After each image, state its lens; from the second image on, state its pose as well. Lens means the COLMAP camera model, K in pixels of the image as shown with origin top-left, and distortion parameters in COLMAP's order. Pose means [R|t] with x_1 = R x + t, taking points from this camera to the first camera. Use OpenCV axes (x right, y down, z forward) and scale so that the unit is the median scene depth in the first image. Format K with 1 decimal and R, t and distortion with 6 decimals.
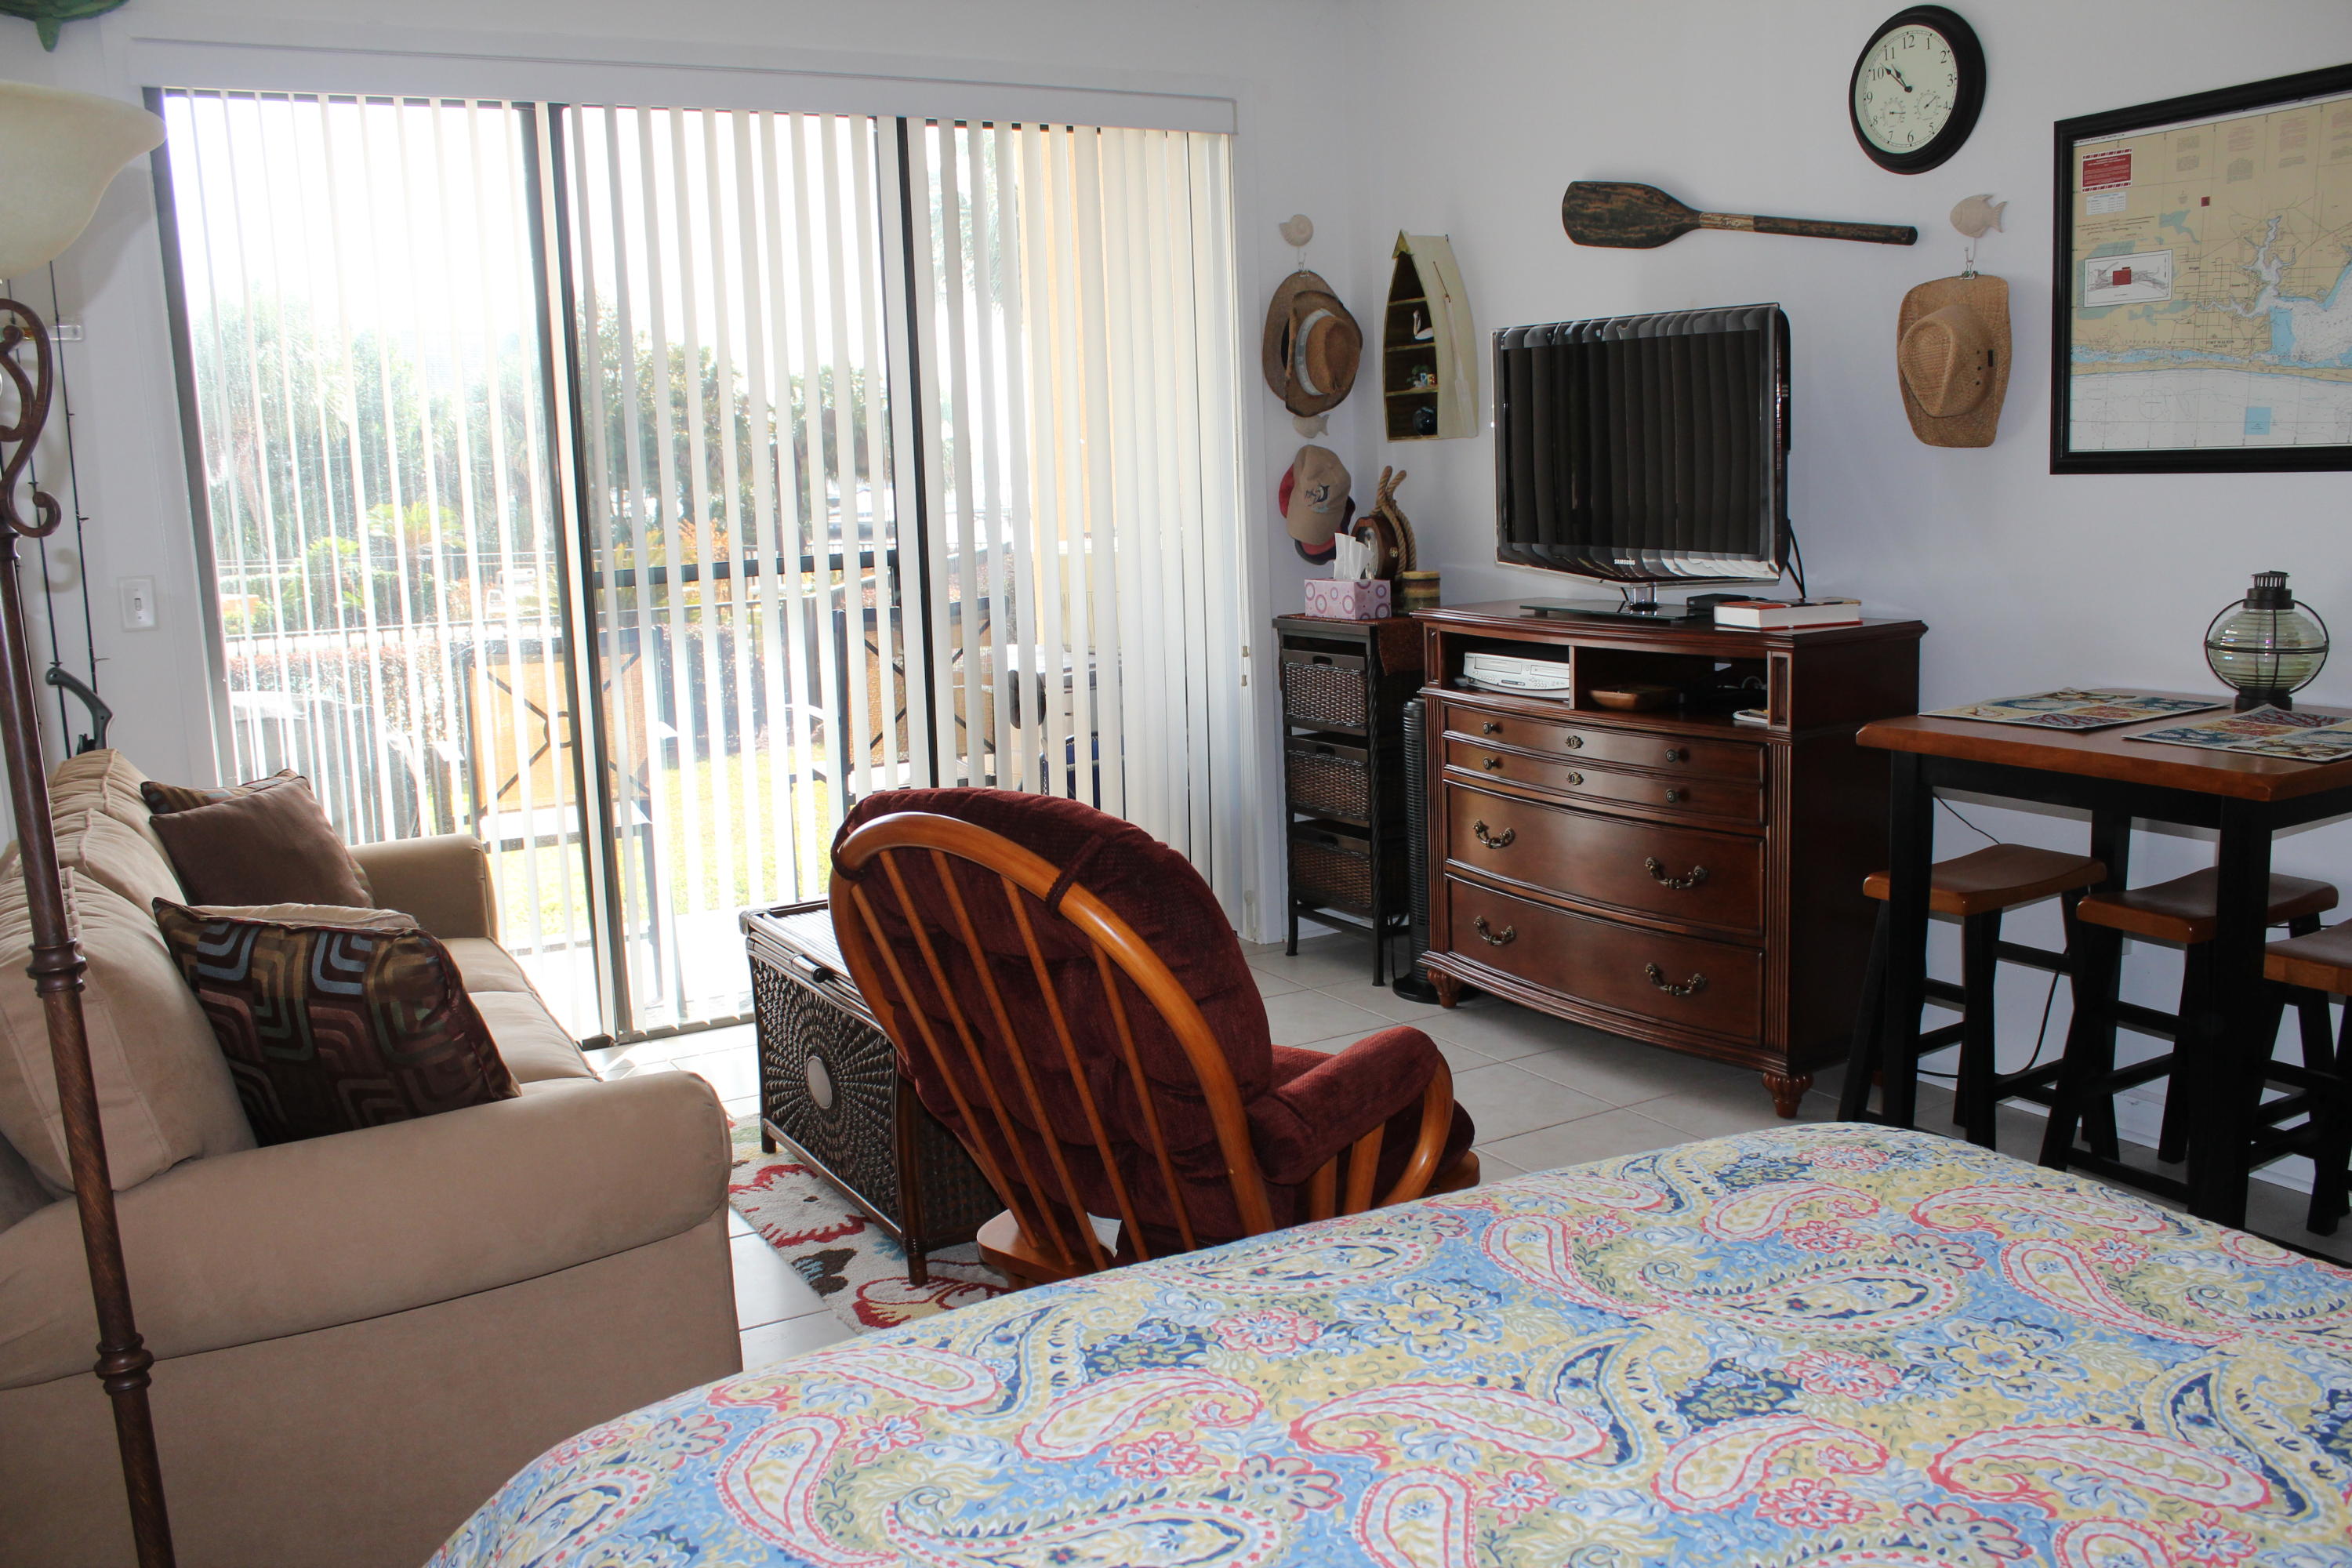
lens RADIAL K [[1949.0, 0, 1154.9], [0, 1949.0, 821.8], [0, 0, 1]] dist [-0.164285, 0.140931]
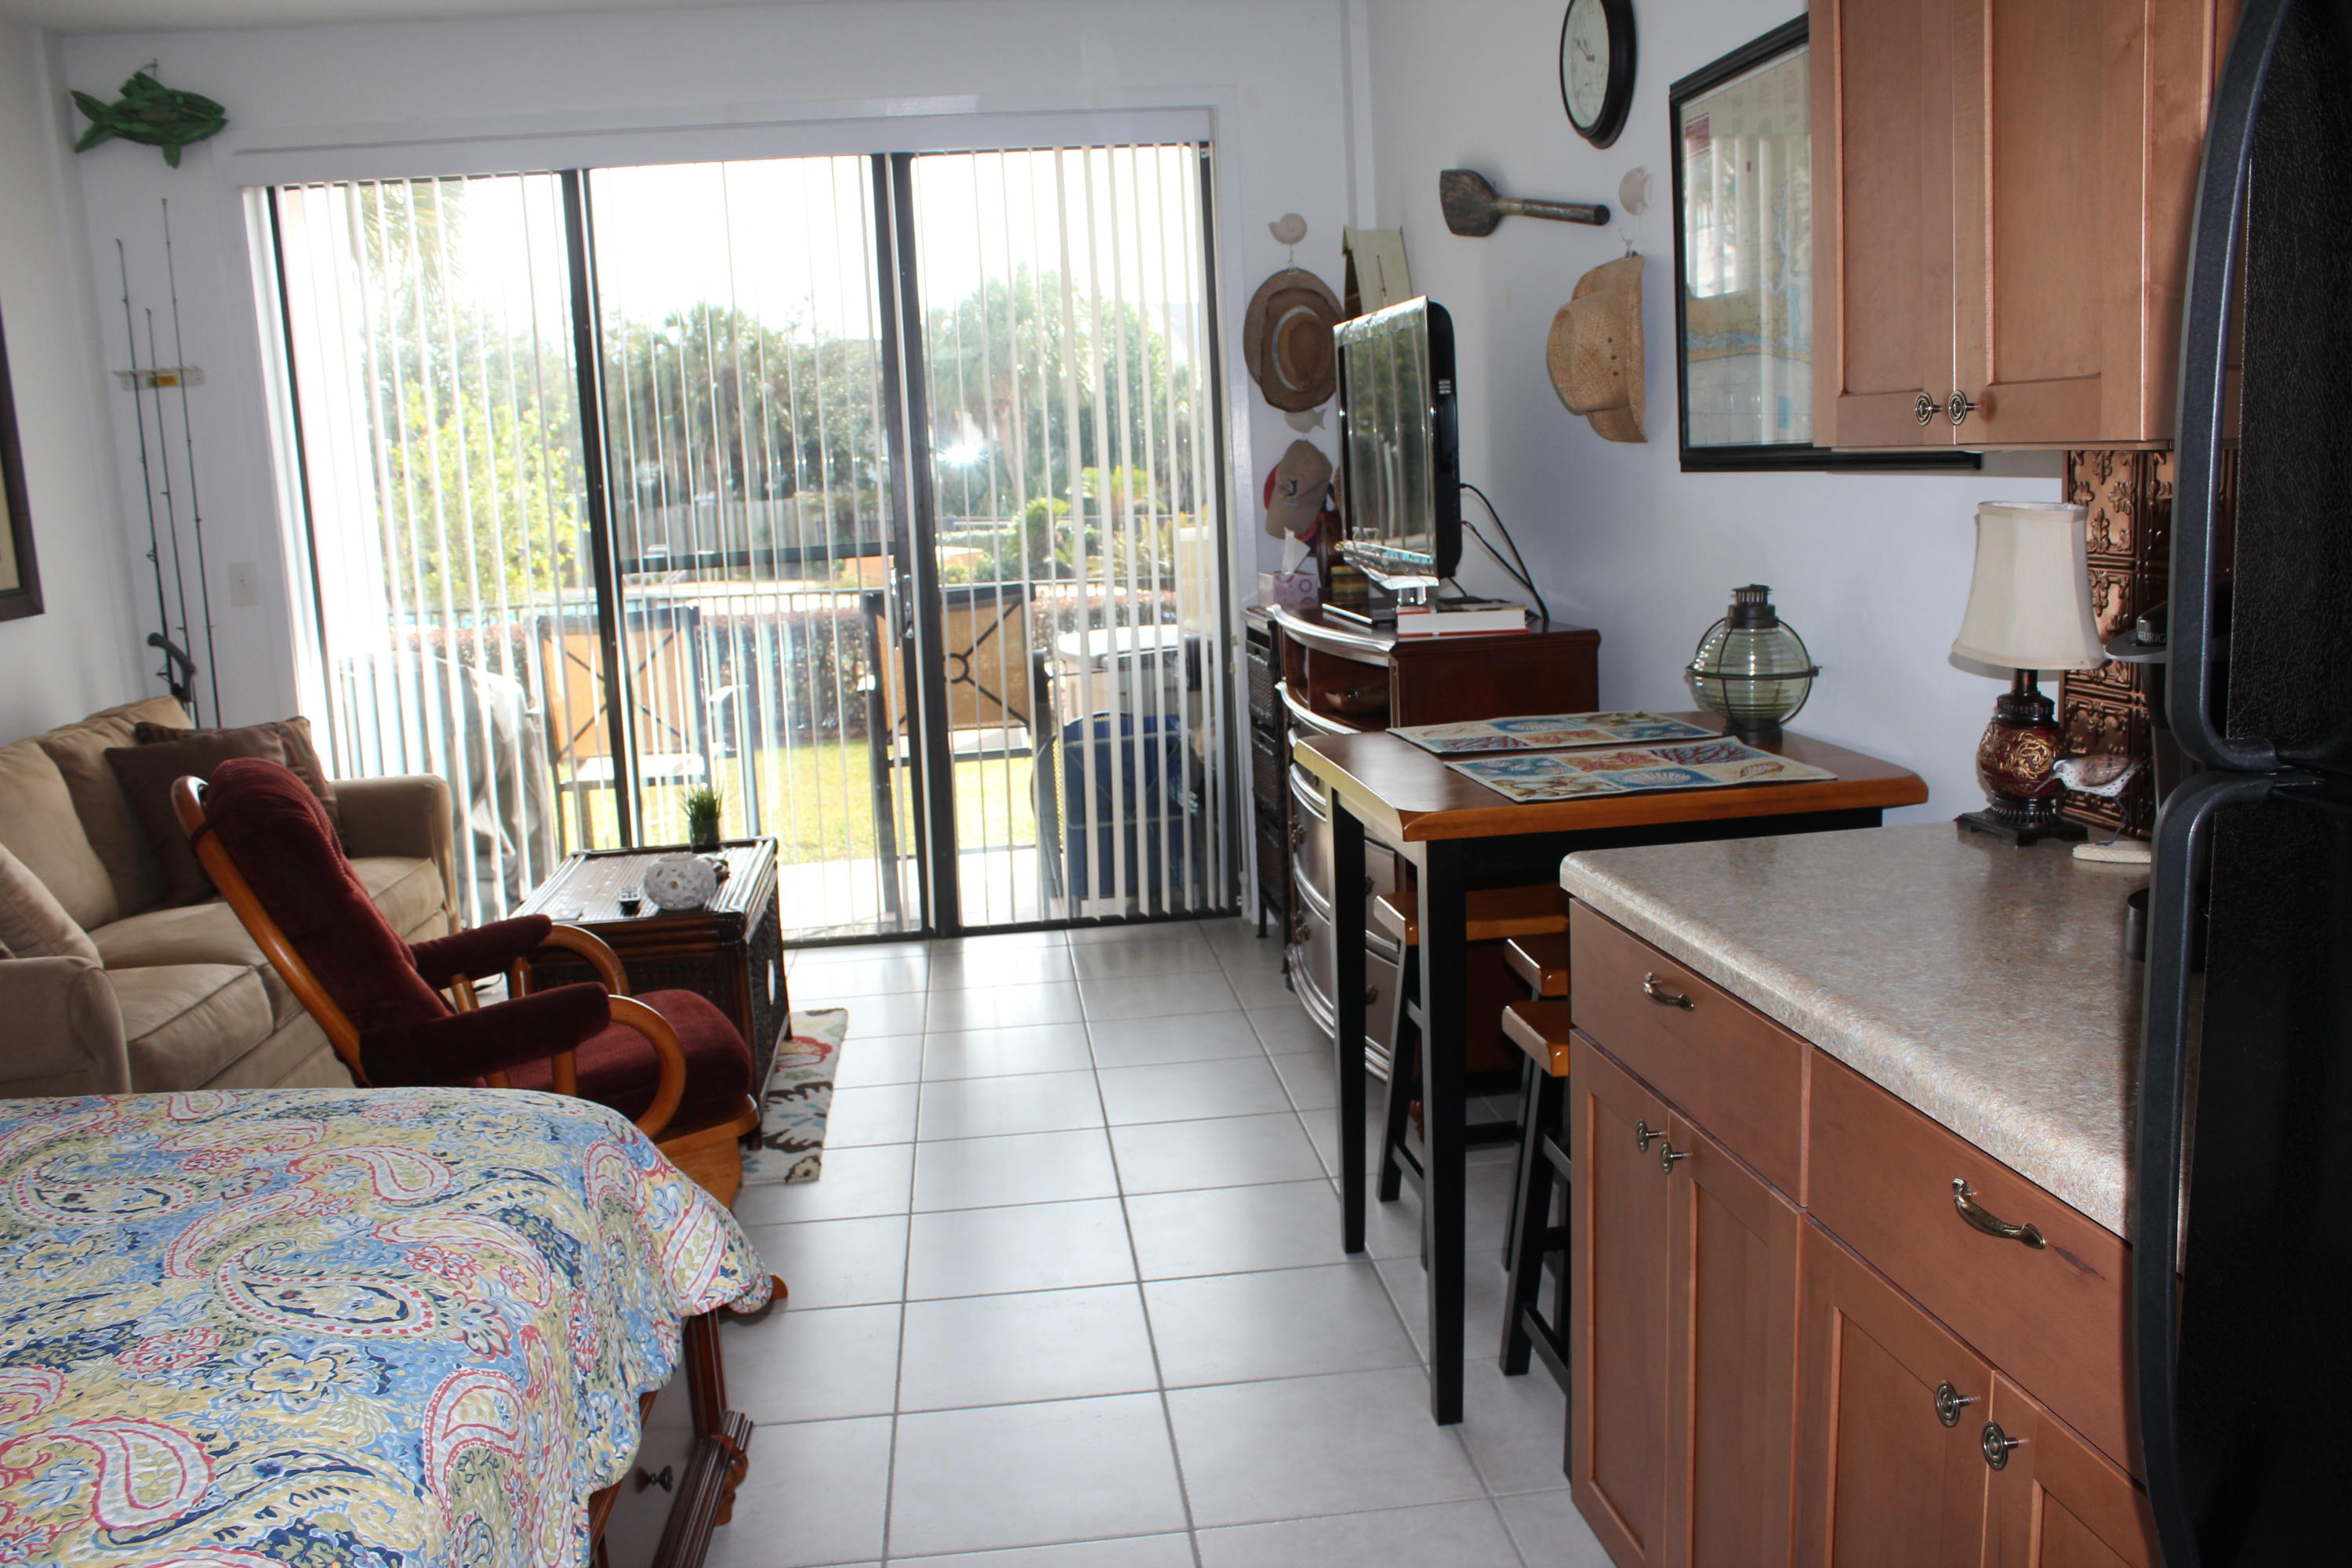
lens RADIAL K [[1949.0, 0, 1186.6], [0, 1949.0, 787.2], [0, 0, 1]] dist [-0.164285, 0.140931]
pose [[0.921115, 0.055732, -0.385280, 0.661909], [-0.055071, 0.998401, 0.012760, -0.033701], [0.385375, 0.009464, 0.922711, 0.061327]]
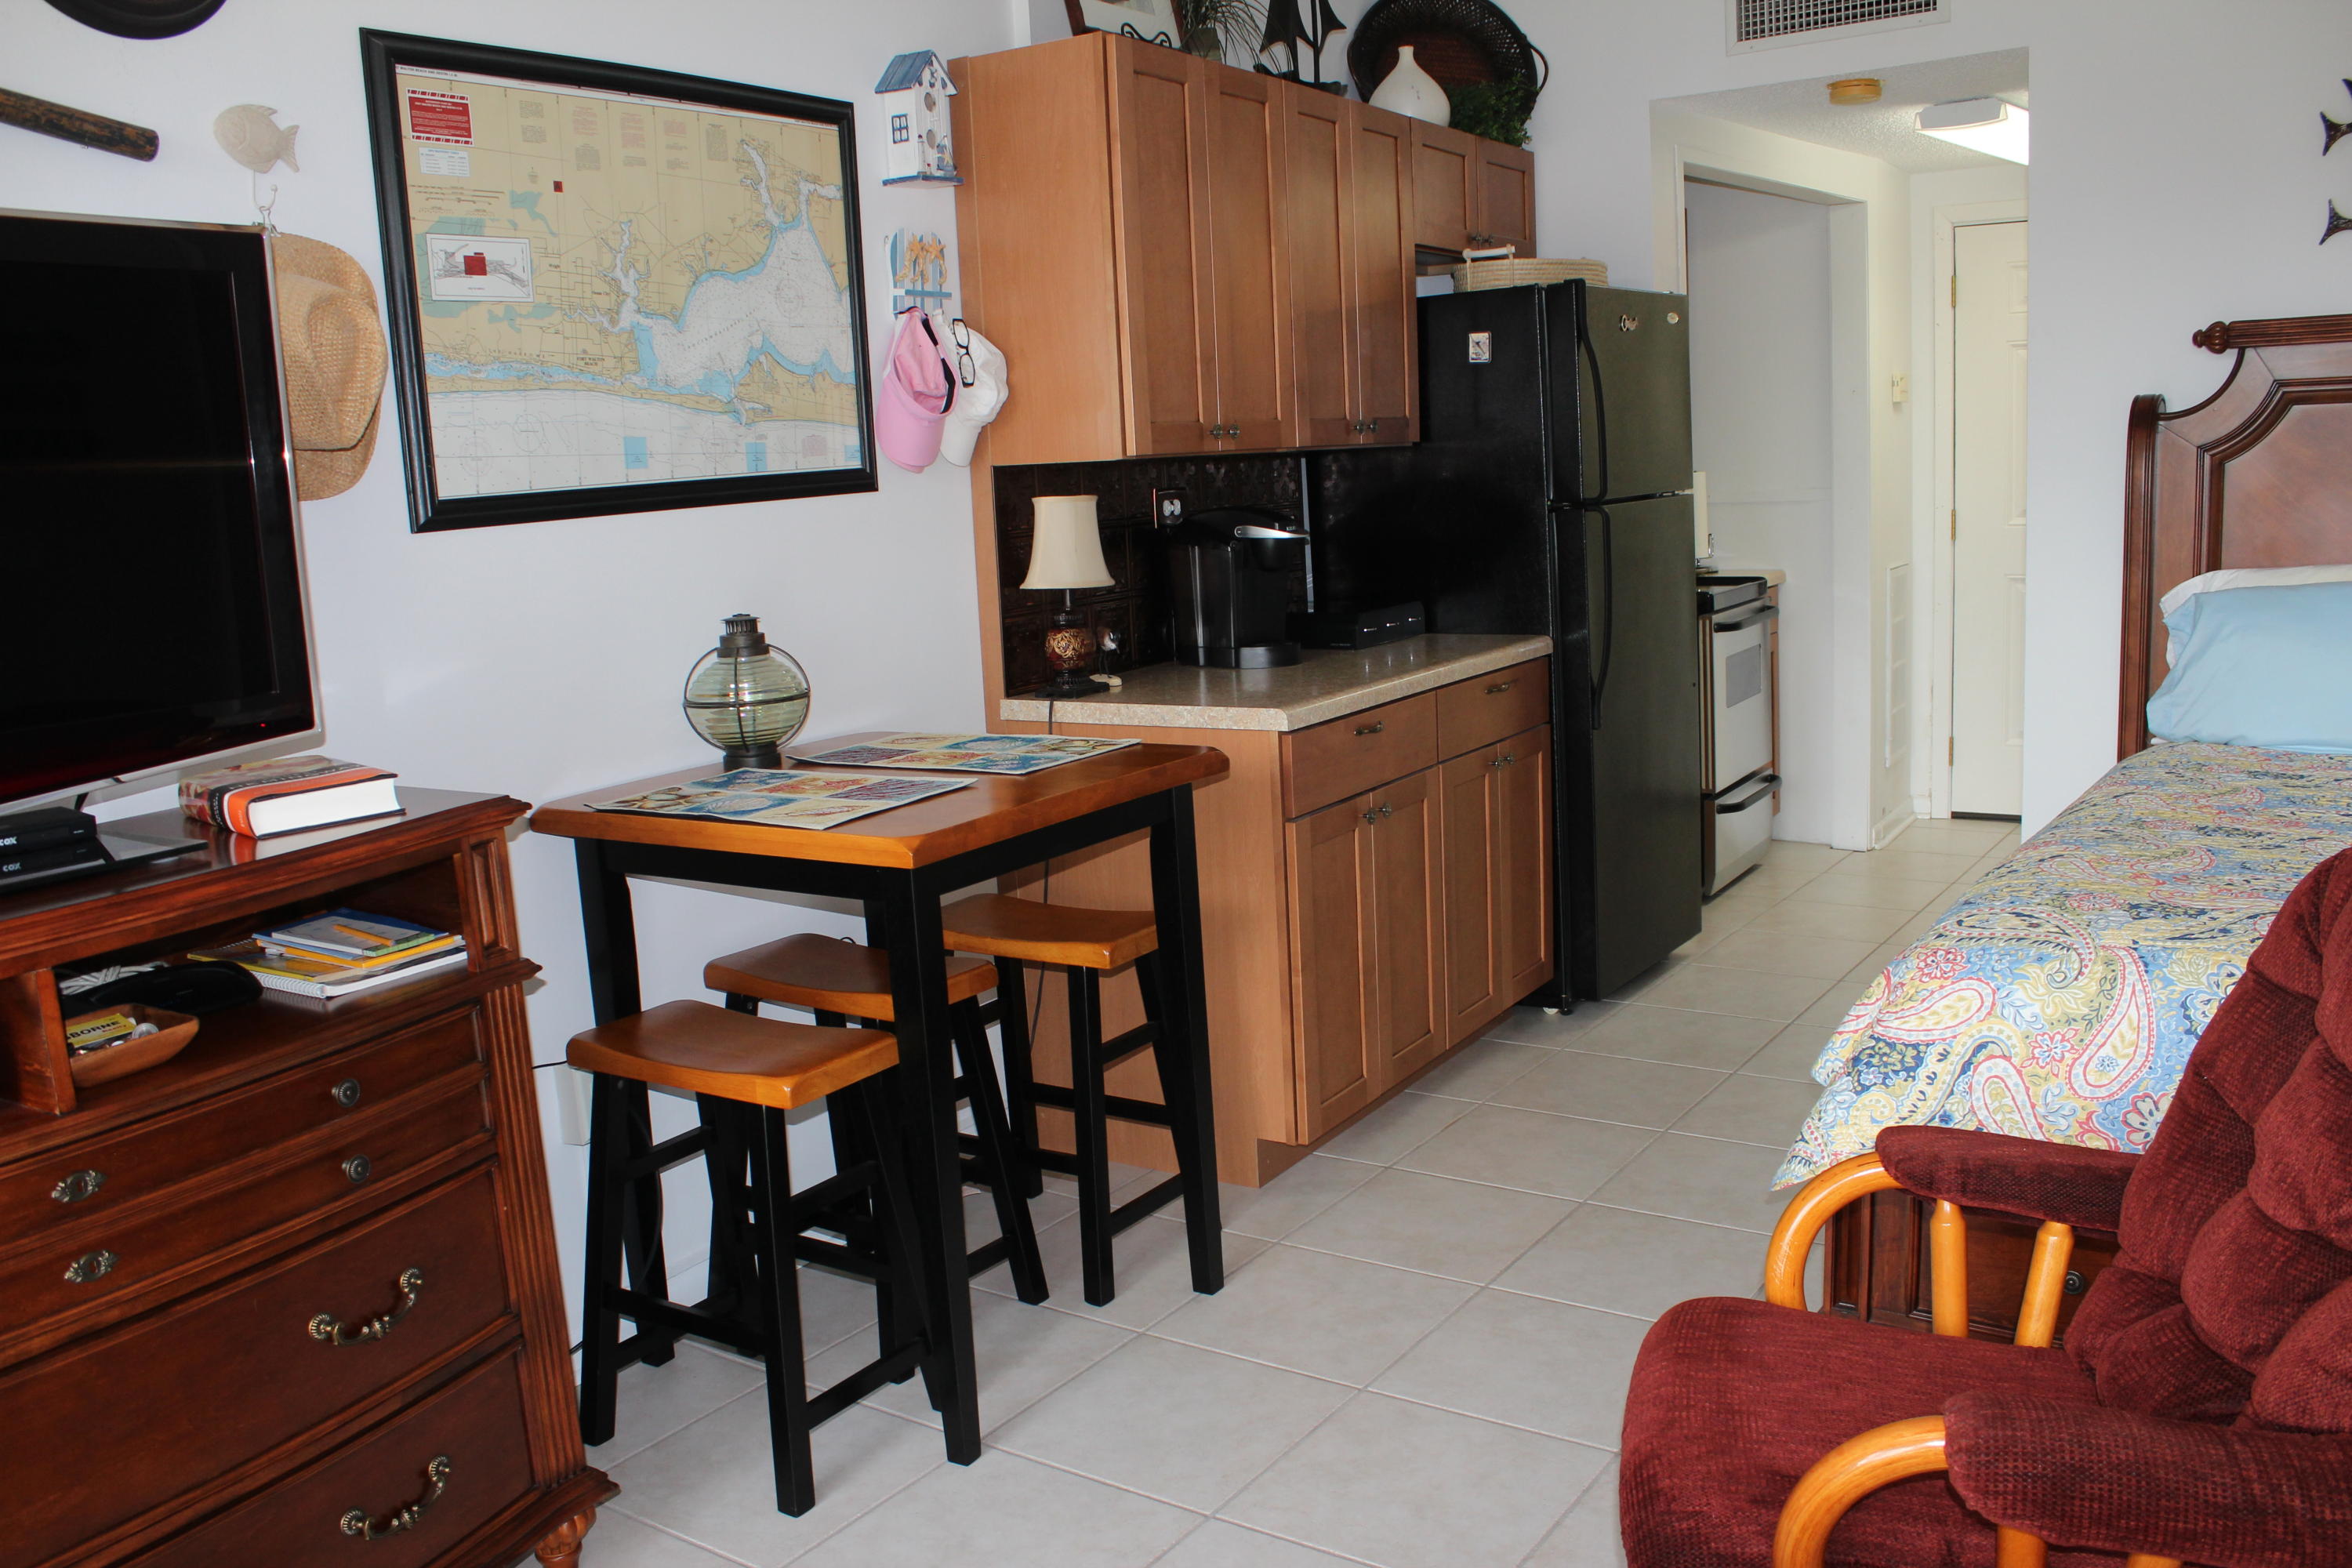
lens RADIAL K [[1949.0, 0, 1192.1], [0, 1949.0, 788.1], [0, 0, 1]] dist [-0.164285, 0.140931]
pose [[-0.446073, -0.098725, 0.889535, -0.311221], [0.227546, 0.948728, 0.219401, -0.195635], [-0.865587, 0.300279, -0.400738, 1.132674]]
